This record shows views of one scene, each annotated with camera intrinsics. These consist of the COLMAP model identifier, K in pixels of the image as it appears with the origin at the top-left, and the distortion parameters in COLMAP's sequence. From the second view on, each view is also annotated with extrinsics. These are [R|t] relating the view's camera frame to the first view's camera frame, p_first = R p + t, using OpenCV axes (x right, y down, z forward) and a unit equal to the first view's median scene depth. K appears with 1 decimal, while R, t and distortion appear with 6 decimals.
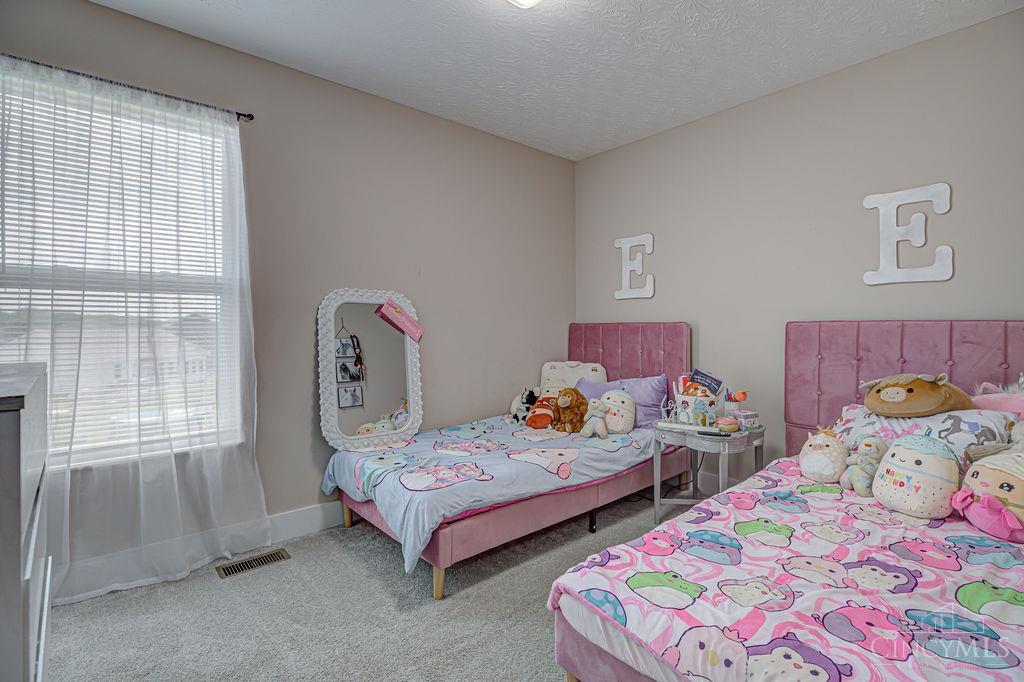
lens RADIAL K [[472.9, 0, 514.5], [0, 472.9, 334.9], [0, 0, 1]] dist [-0.002614, -0.000383]
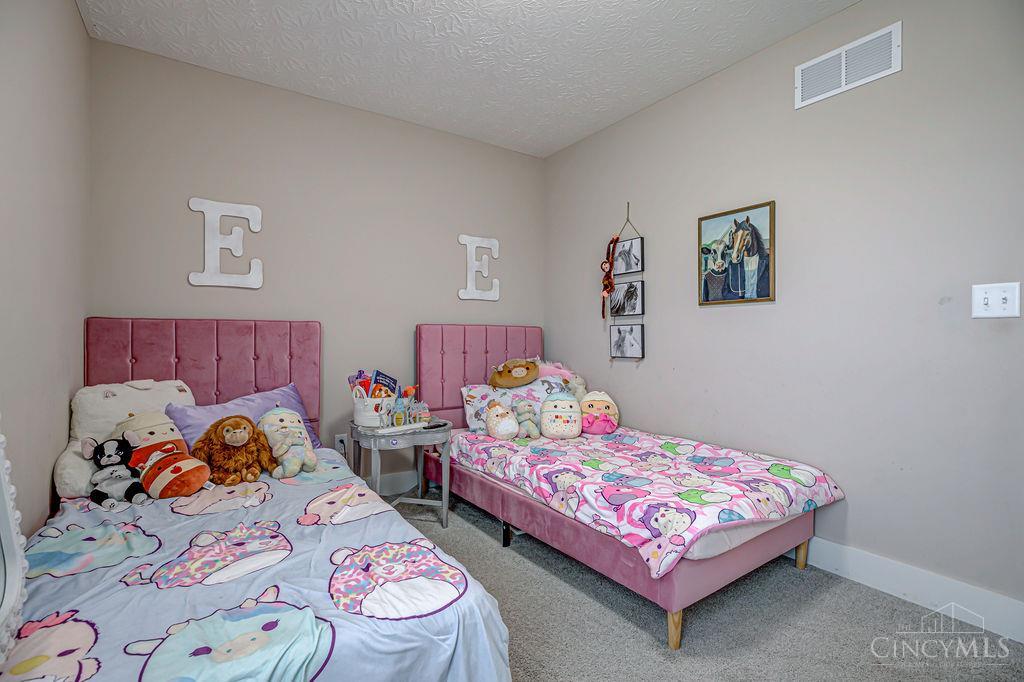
lens RADIAL K [[472.9, 0, 514.5], [0, 472.9, 334.9], [0, 0, 1]] dist [-0.002614, -0.000383]
pose [[0.129308, -0.003721, 0.991597, -0.631755], [0.005983, 0.999978, 0.002972, -0.001863], [-0.991586, 0.005548, 0.129327, 0.684707]]
